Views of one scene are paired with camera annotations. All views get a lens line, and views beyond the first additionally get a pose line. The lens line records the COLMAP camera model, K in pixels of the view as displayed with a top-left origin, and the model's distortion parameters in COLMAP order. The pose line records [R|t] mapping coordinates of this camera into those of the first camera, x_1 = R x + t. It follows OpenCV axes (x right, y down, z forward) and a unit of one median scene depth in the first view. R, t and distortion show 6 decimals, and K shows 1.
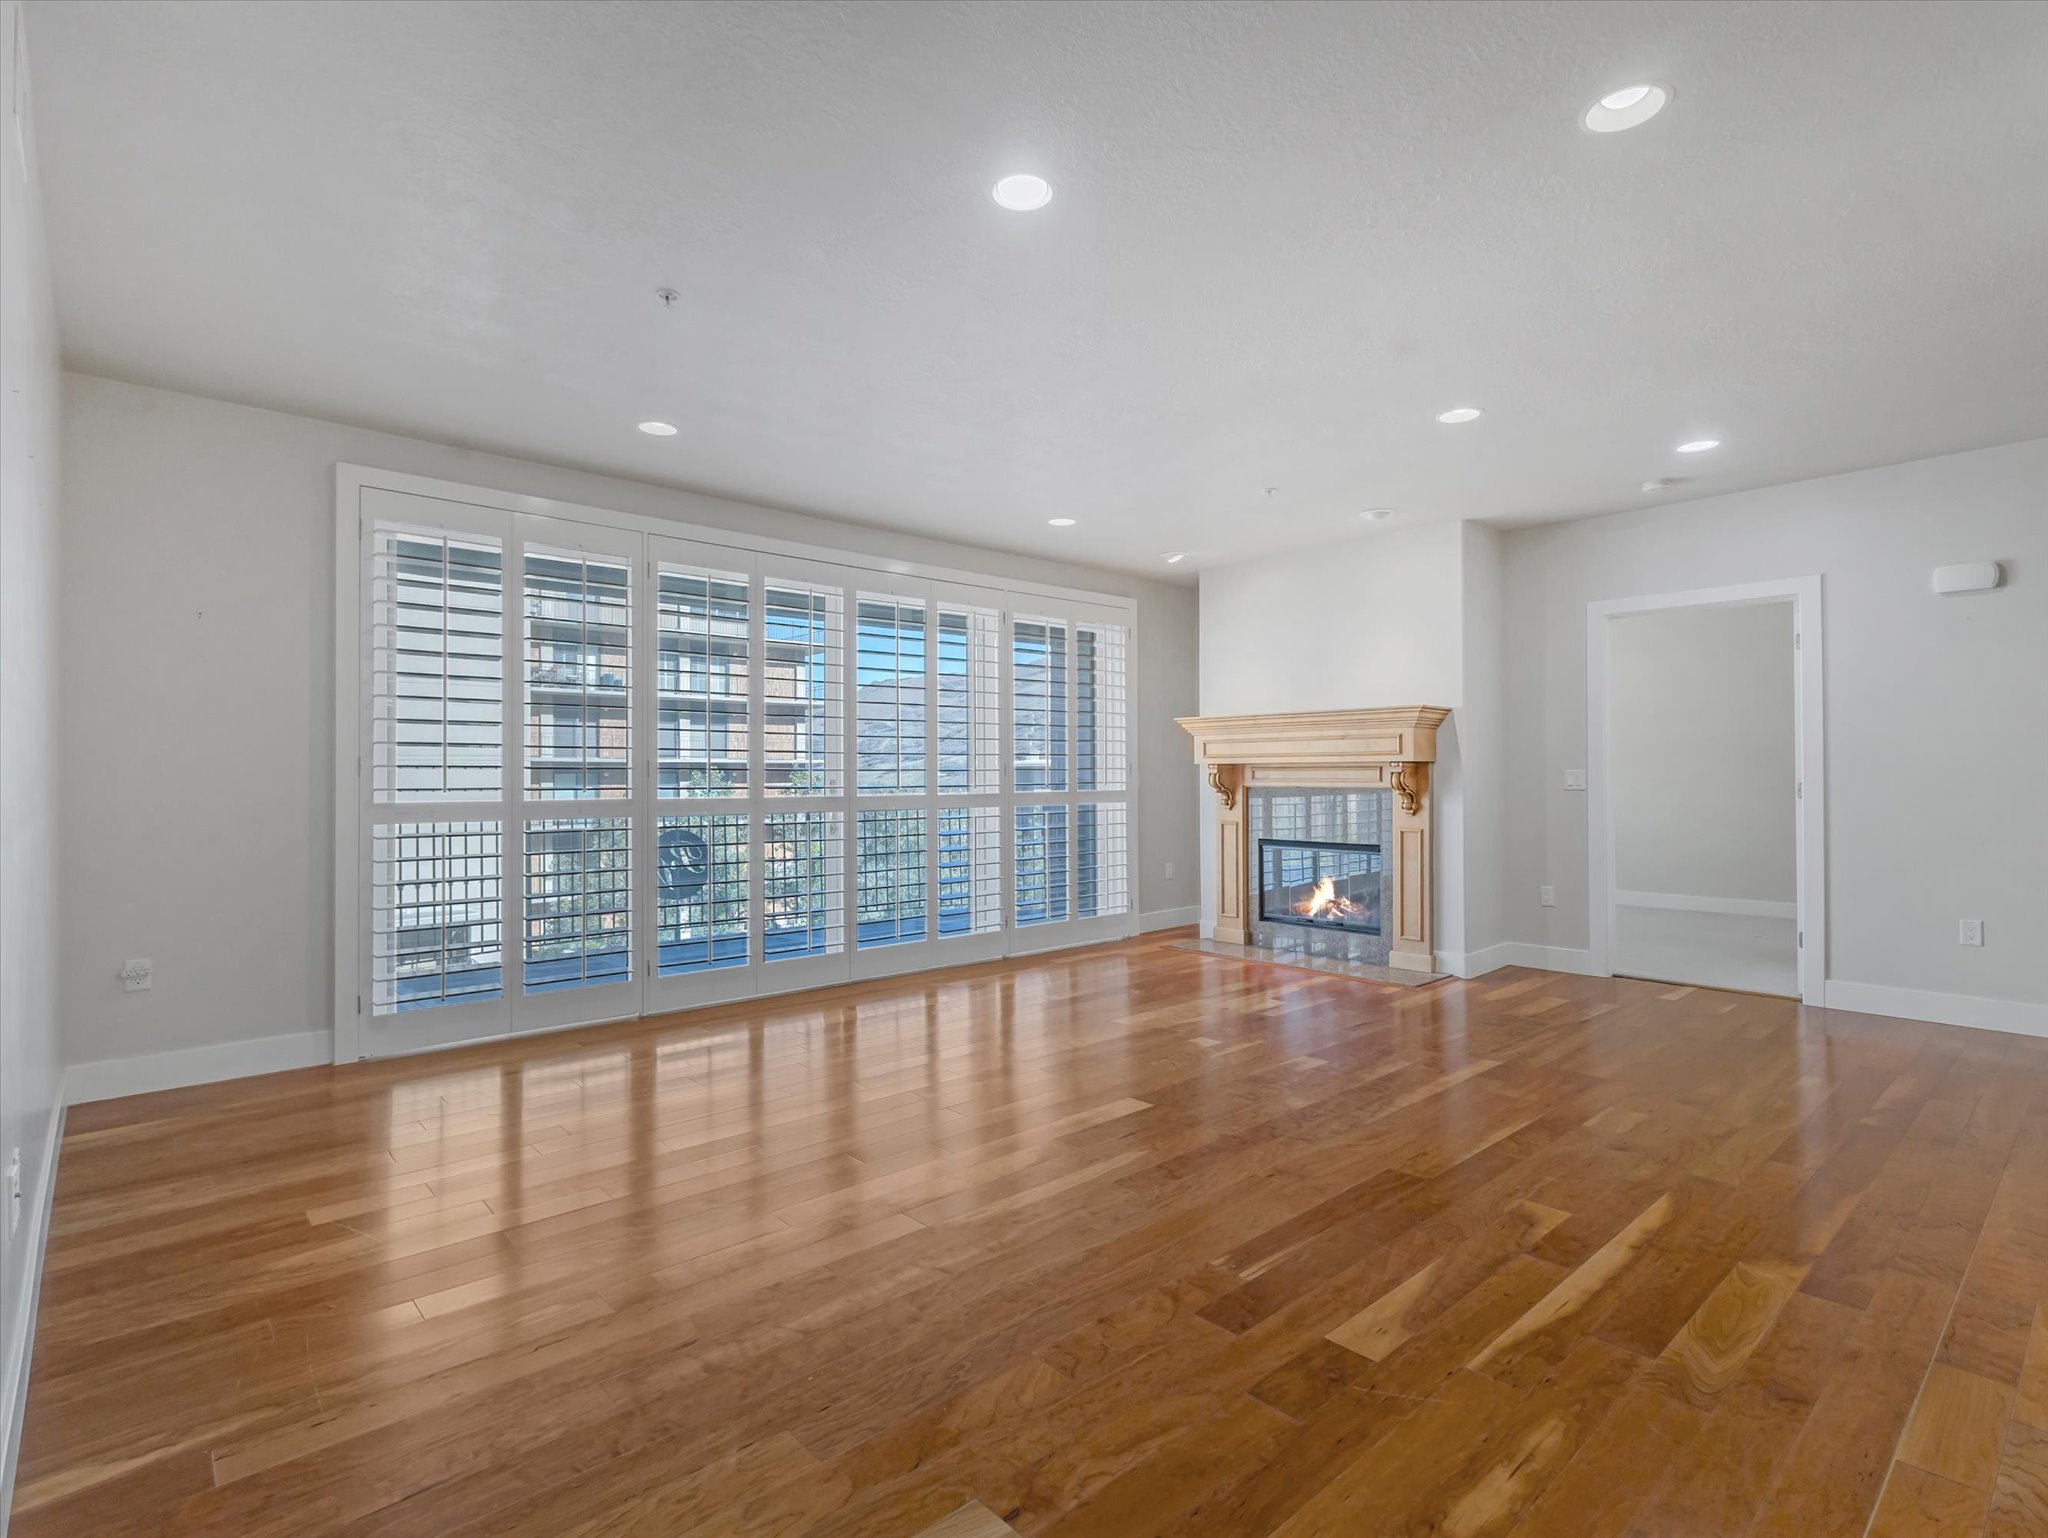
lens RADIAL K [[1013.8, 0, 1019.4], [0, 1013.8, 763.3], [0, 0, 1]] dist [0.000865, -0.000613]
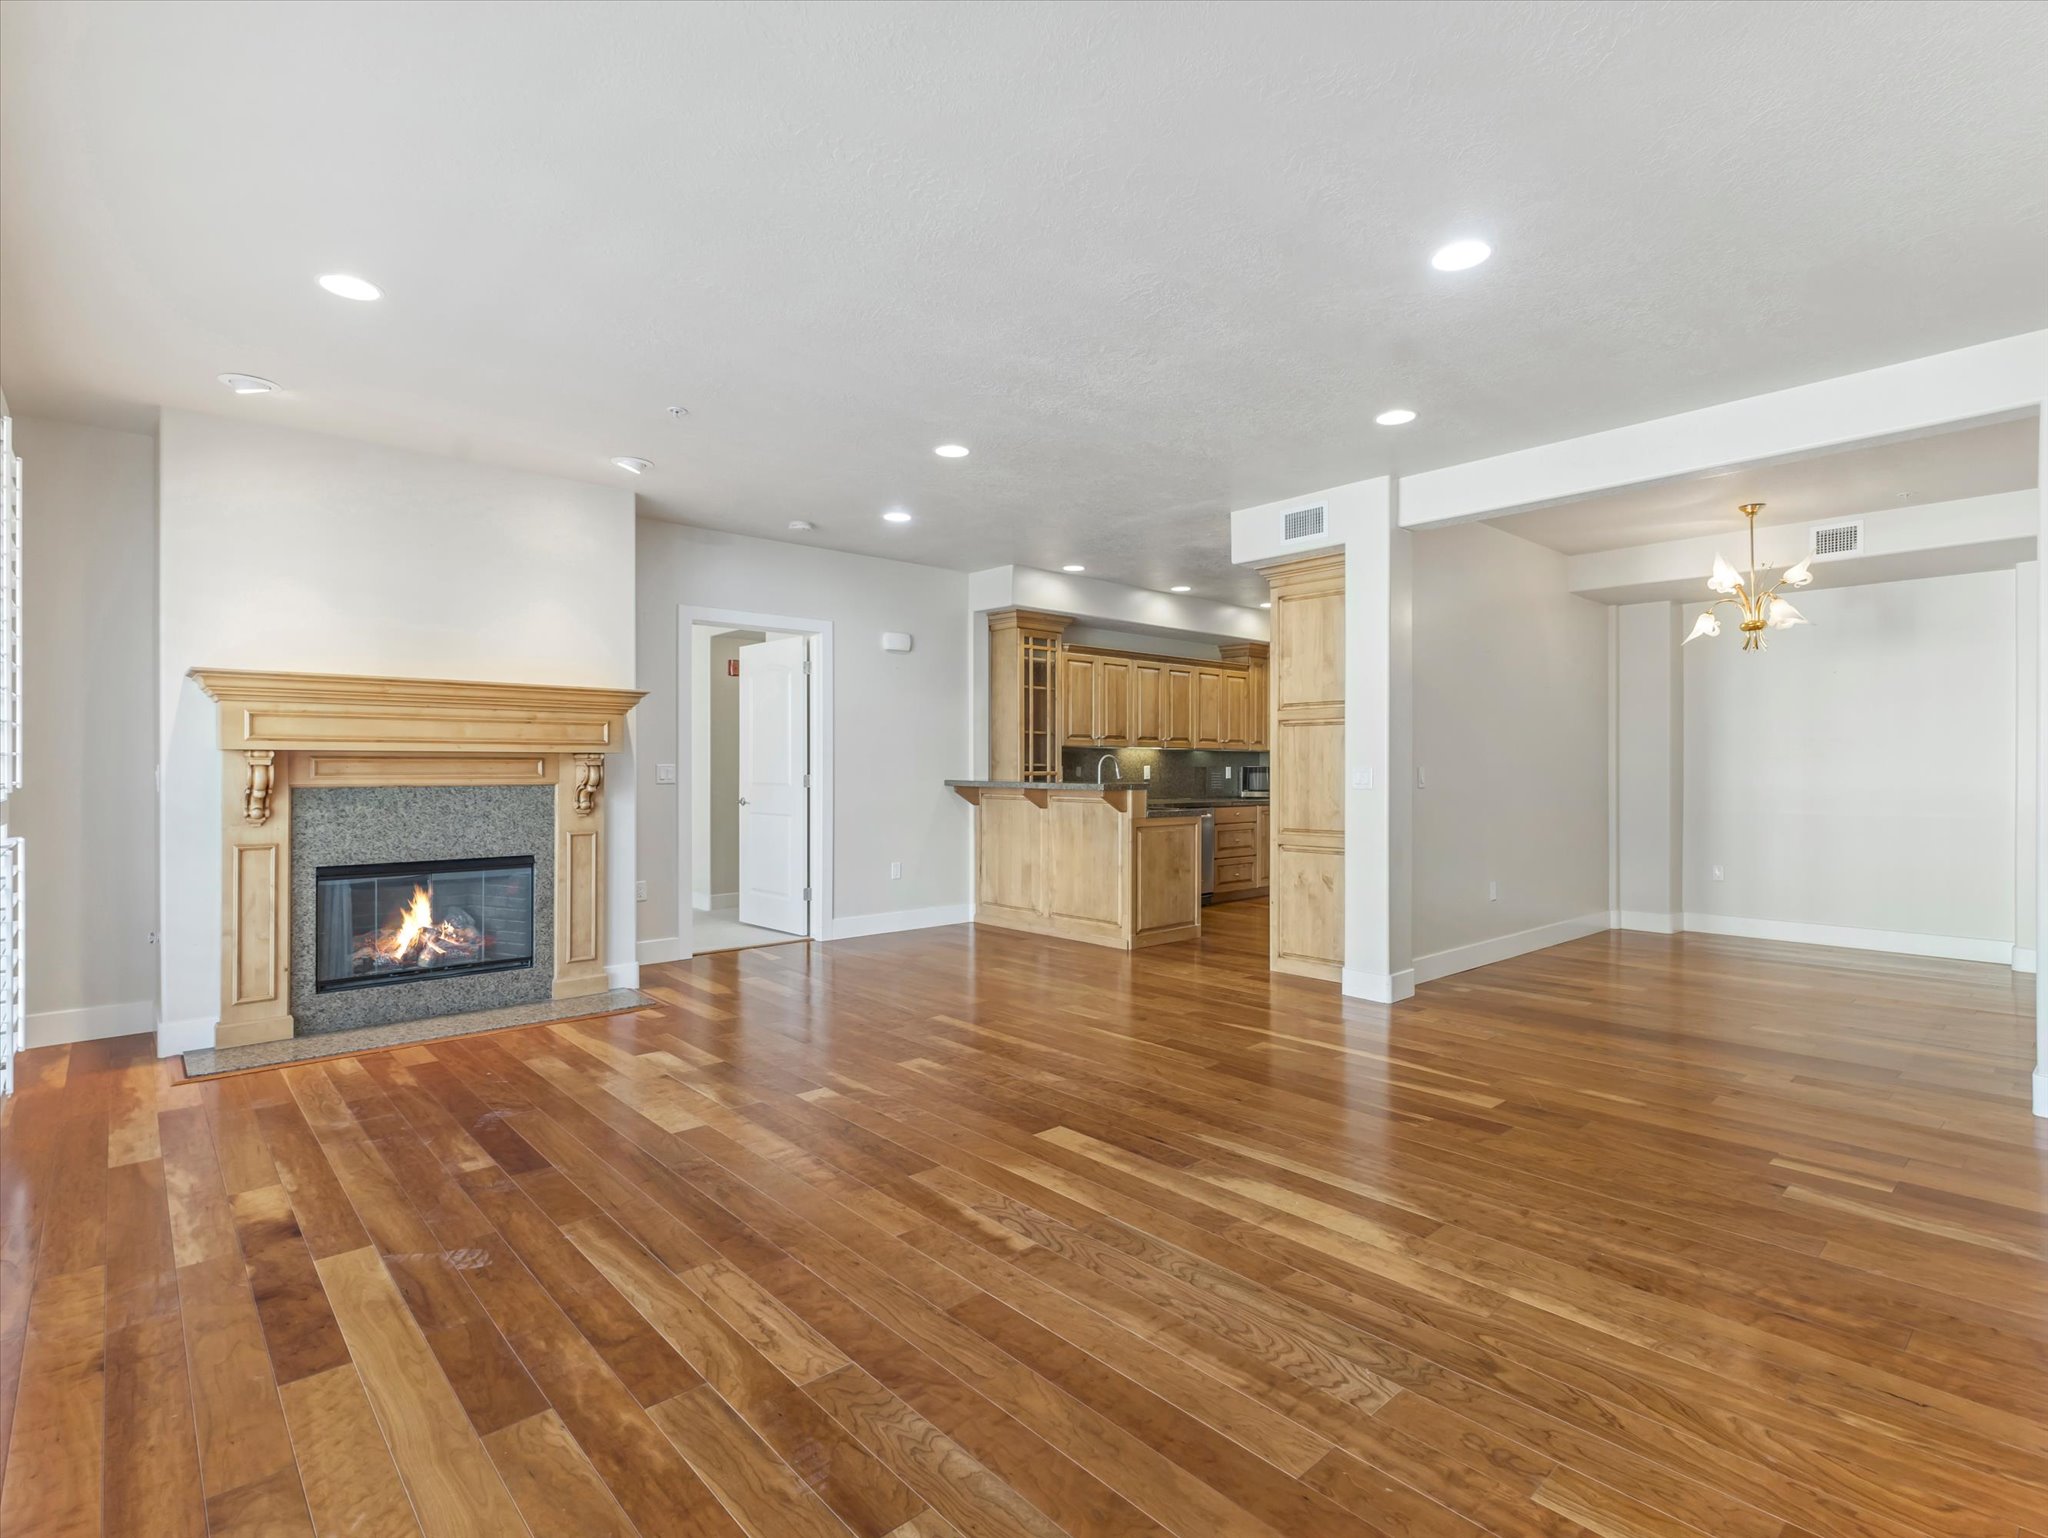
lens RADIAL K [[1013.8, 0, 1019.4], [0, 1013.8, 763.3], [0, 0, 1]] dist [0.000865, -0.000613]
pose [[-0.004781, 0.006414, 0.999968, -0.807868], [-0.011679, 0.999911, -0.006469, 0.013358], [-0.999920, -0.011709, -0.004706, 1.064179]]
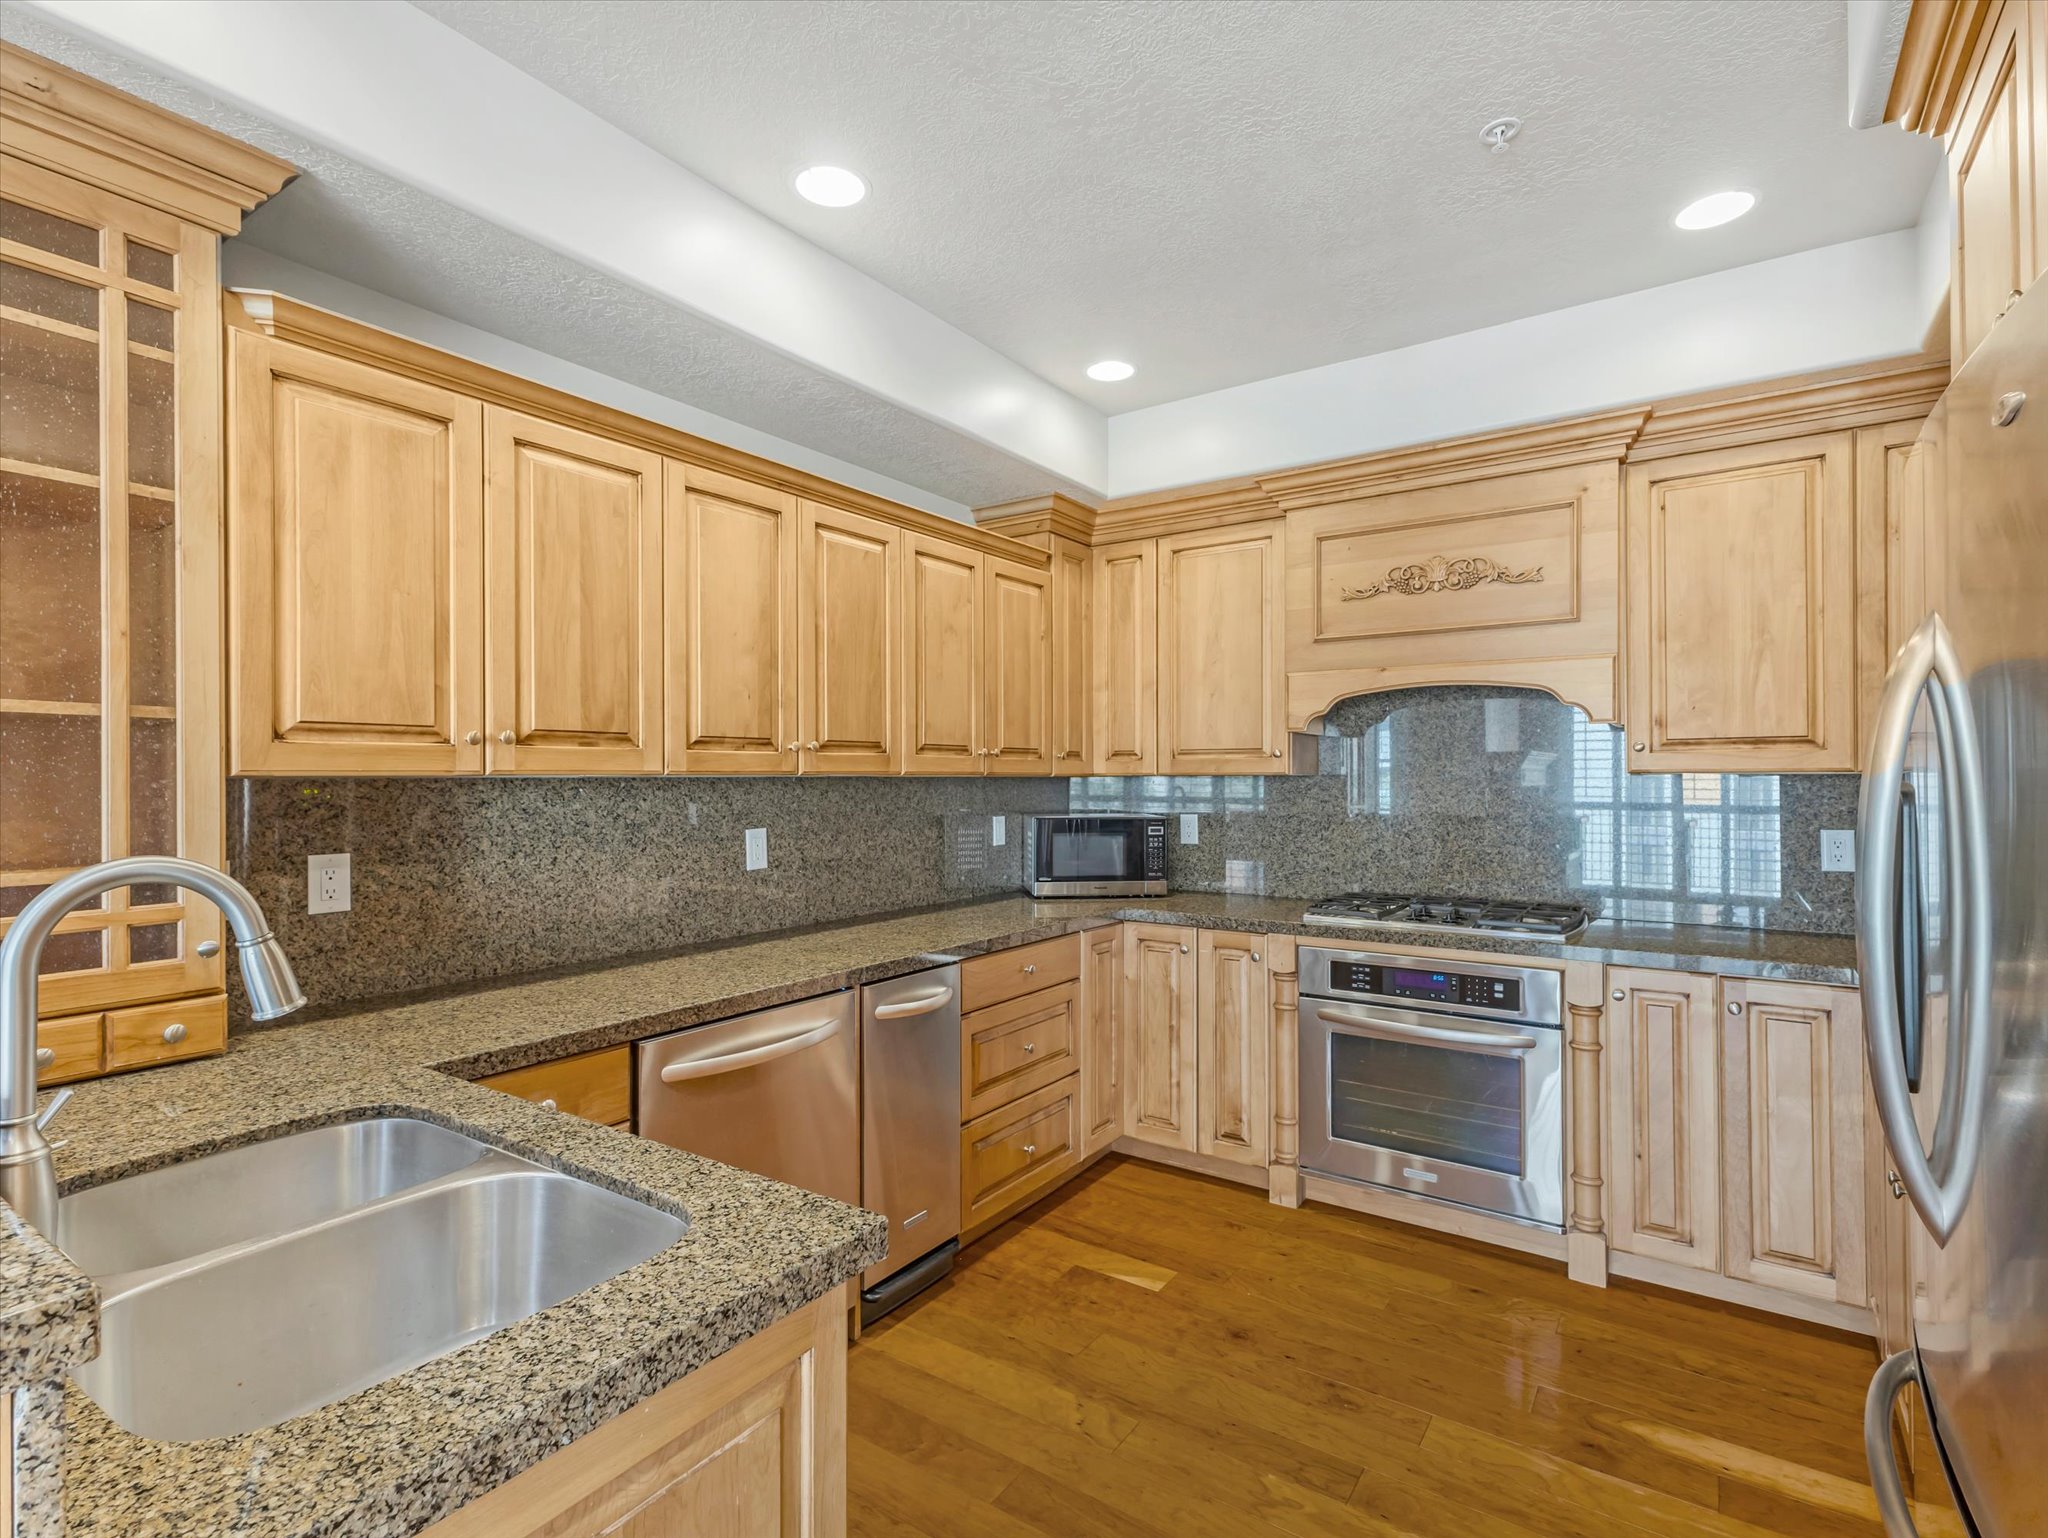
lens RADIAL K [[988.7, 0, 1034.3], [0, 988.7, 774.6], [0, 0, 1]] dist [0.003524, 0.000262]
pose [[-0.249713, 0.006974, 0.968295, 0.888013], [-0.003751, 0.999960, -0.008169, -0.037755], [-0.968313, -0.005672, -0.249677, 0.715600]]
